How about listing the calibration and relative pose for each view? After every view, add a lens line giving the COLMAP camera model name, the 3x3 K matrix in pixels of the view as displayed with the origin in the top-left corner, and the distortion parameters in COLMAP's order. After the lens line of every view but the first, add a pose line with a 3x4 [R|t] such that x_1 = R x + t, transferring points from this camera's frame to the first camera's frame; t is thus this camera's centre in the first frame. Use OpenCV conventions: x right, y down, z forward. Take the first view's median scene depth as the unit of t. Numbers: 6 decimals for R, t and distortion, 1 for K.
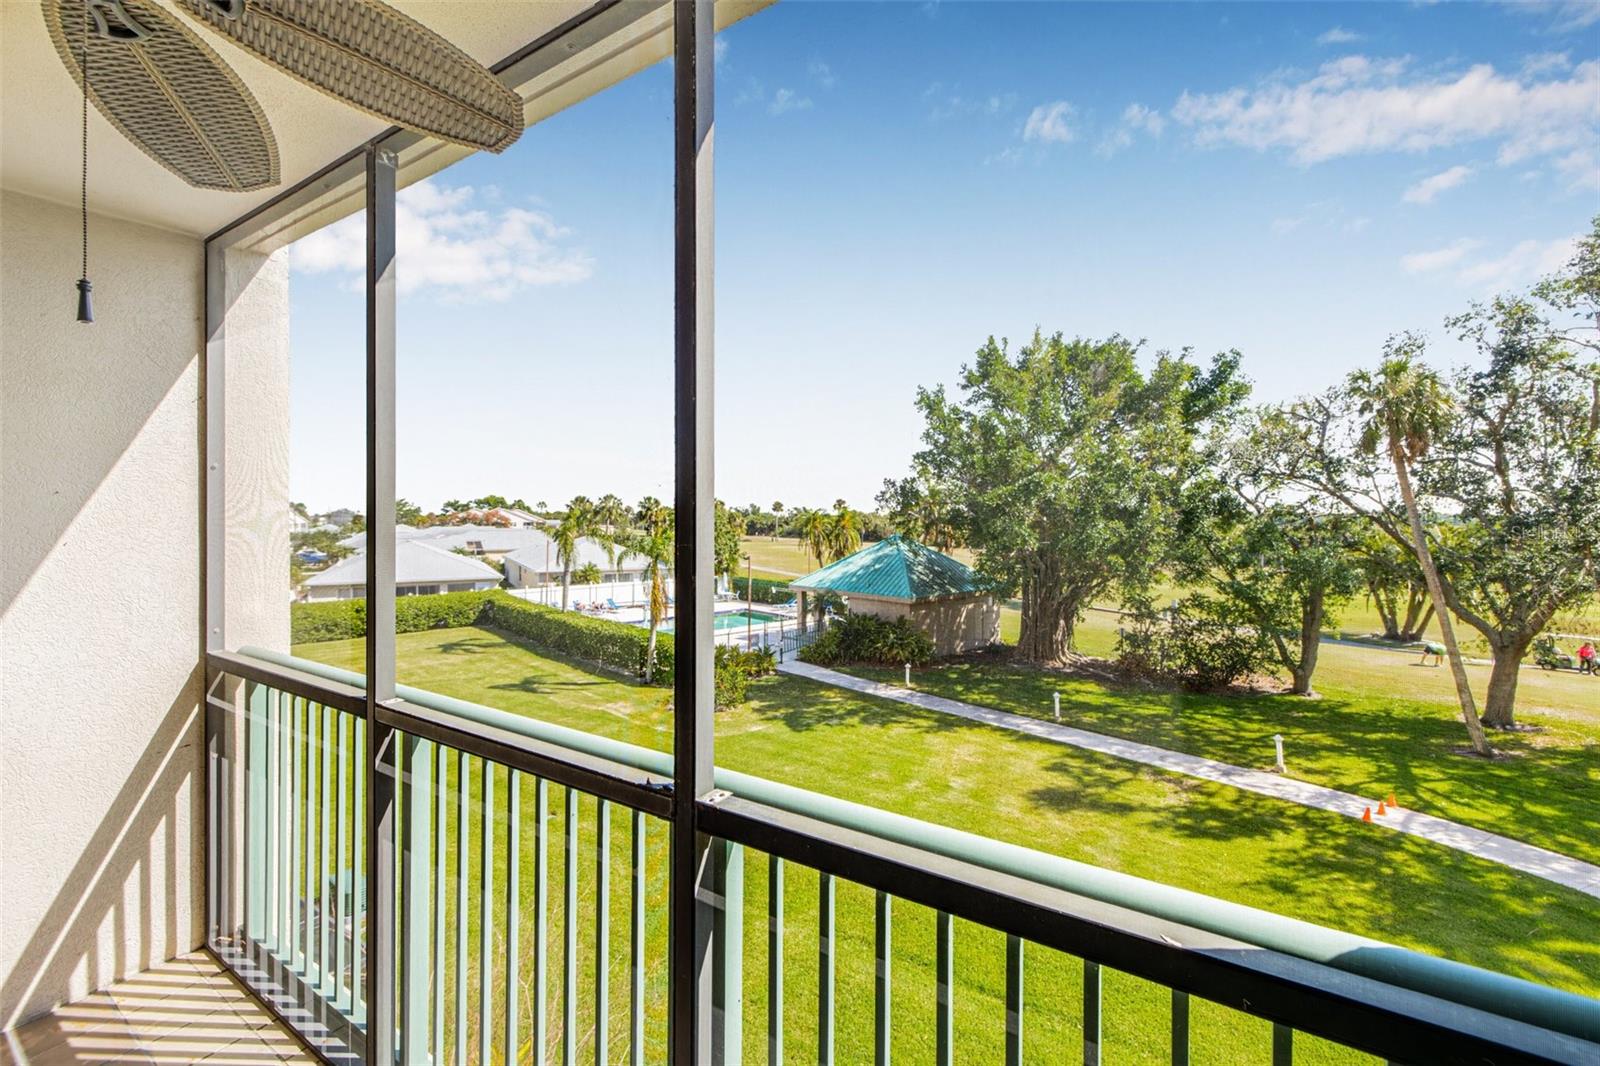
lens RADIAL K [[675.9, 0, 798.1], [0, 675.9, 520.1], [0, 0, 1]] dist [0.000464, -0.000116]
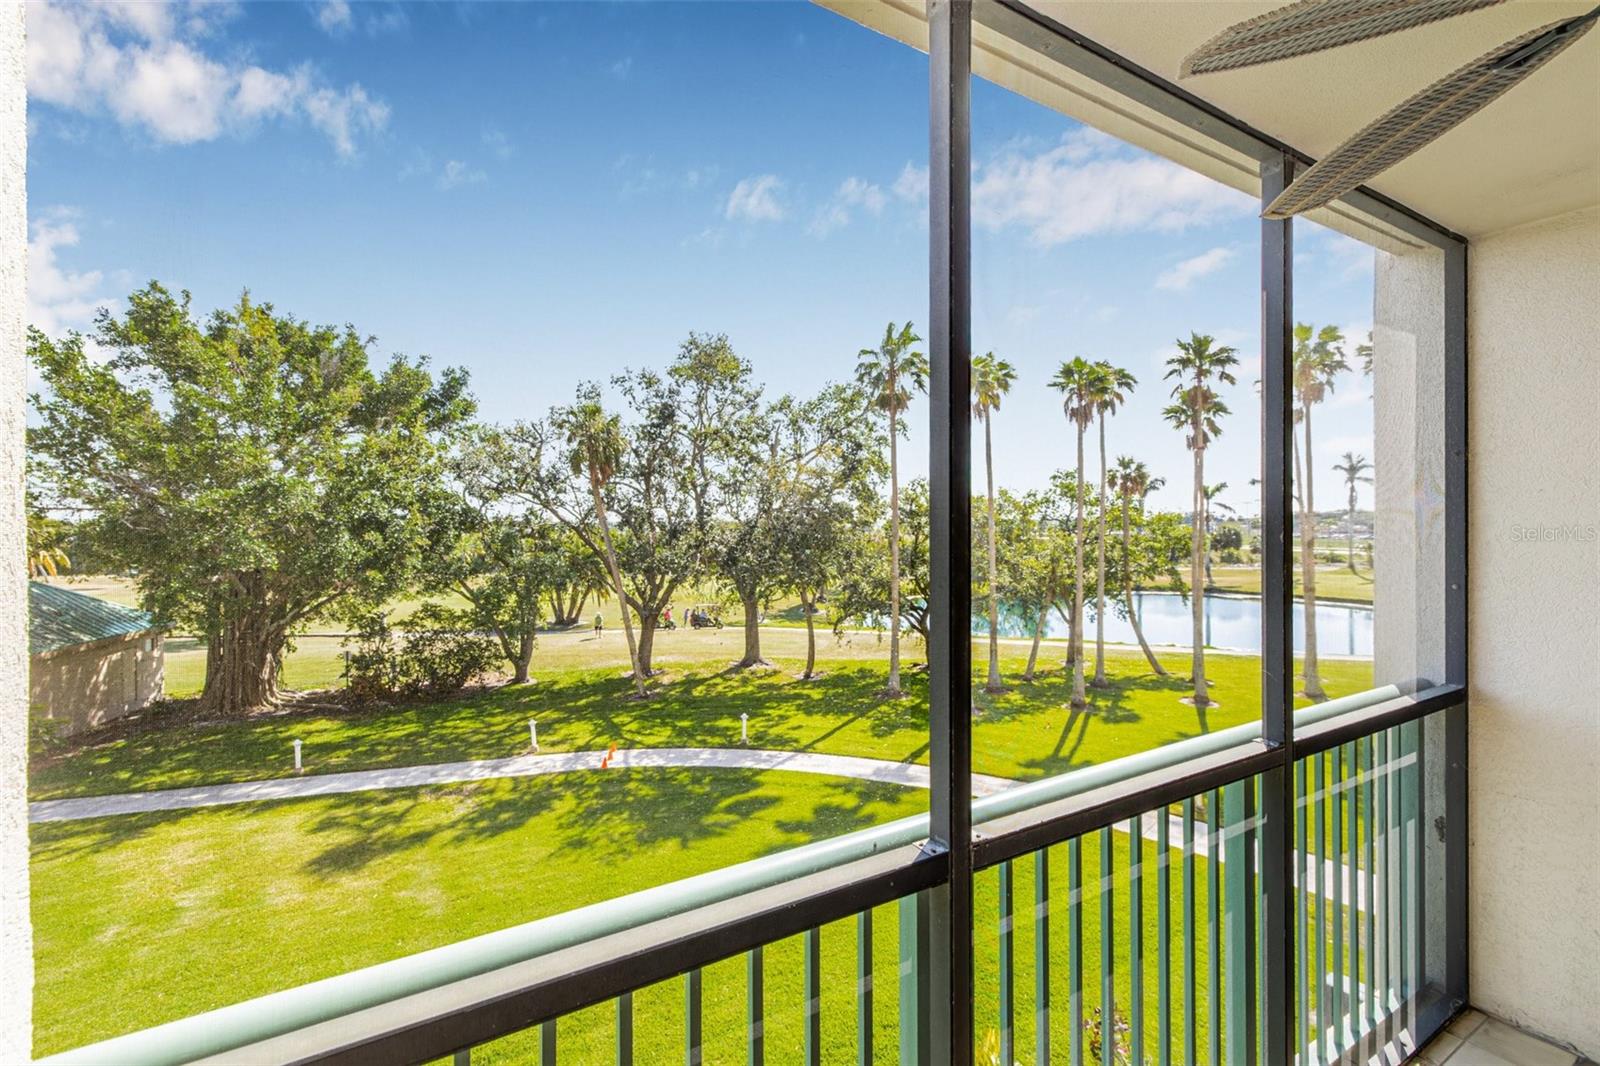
lens RADIAL K [[693.3, 0, 794.0], [0, 693.3, 529.3], [0, 0, 1]] dist [-0.002719, 0.000523]
pose [[0.449452, -0.009851, 0.893250, -0.106656], [0.010129, 0.999931, 0.005930, -0.002906], [-0.893247, 0.006383, 0.449520, 0.071690]]
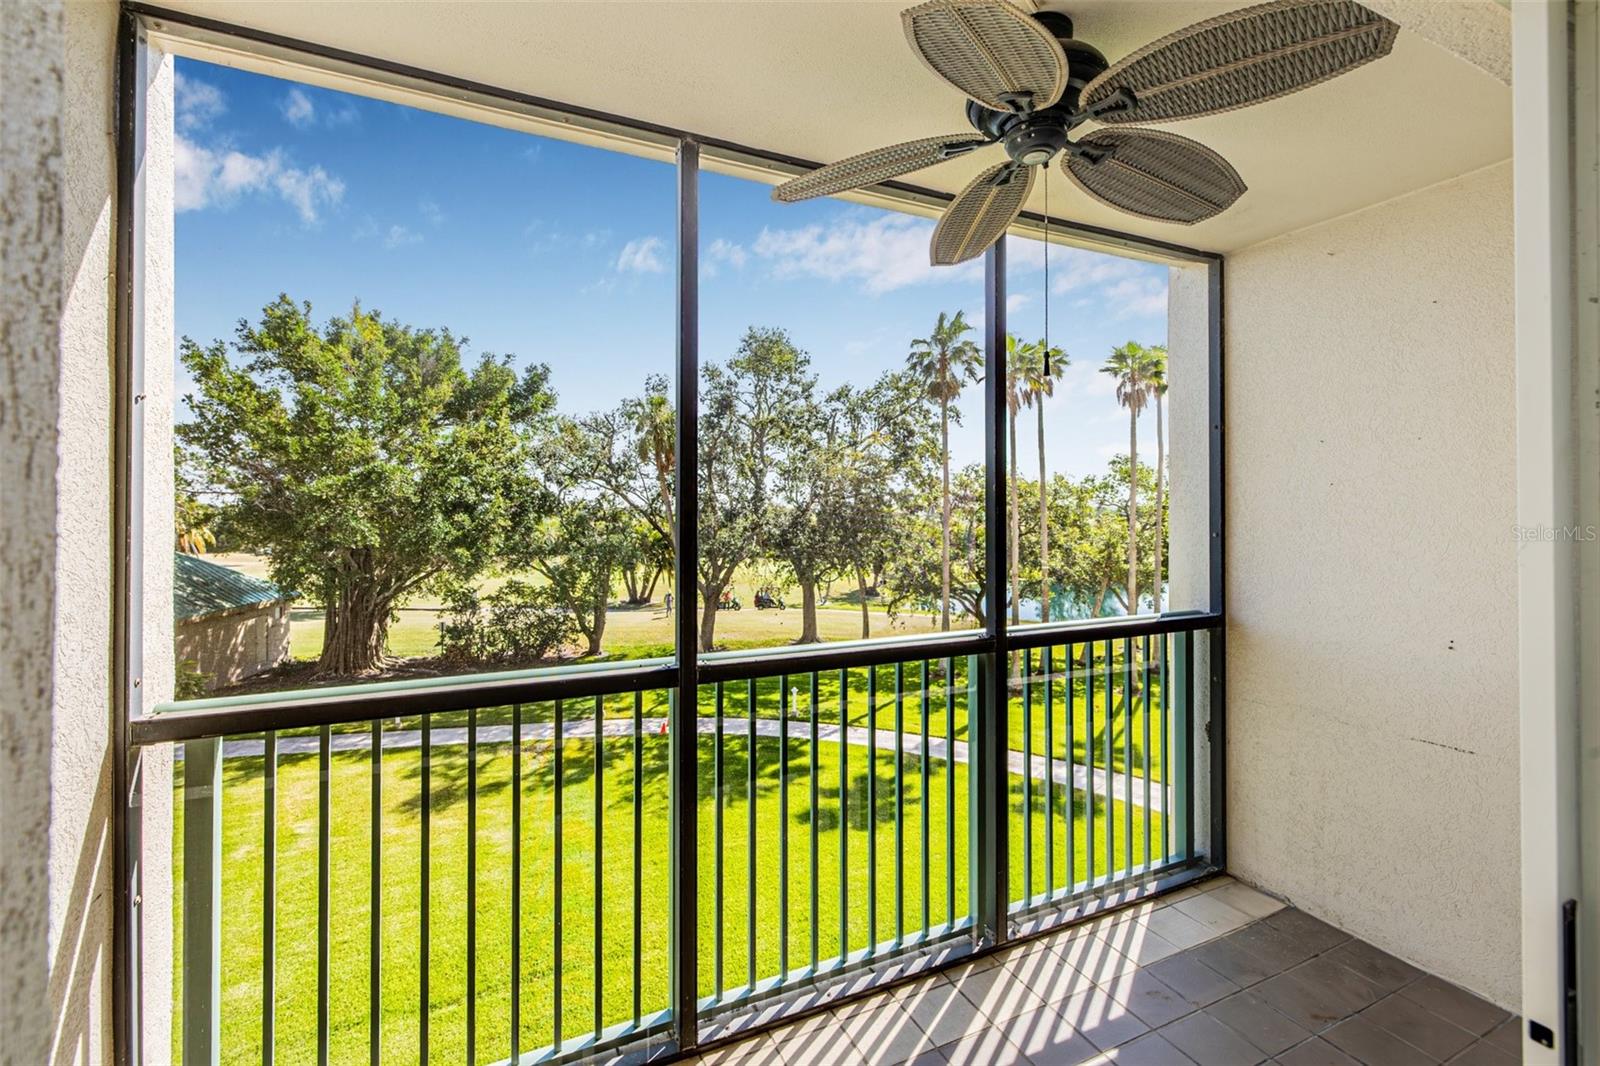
lens RADIAL K [[681.3, 0, 794.9], [0, 681.3, 513.2], [0, 0, 1]] dist [-0.000863, -0.000176]
pose [[0.540362, -0.004431, 0.841421, -0.118375], [0.006826, 0.999976, 0.000882, 0.002207], [-0.841405, 0.005267, 0.540379, 0.024736]]
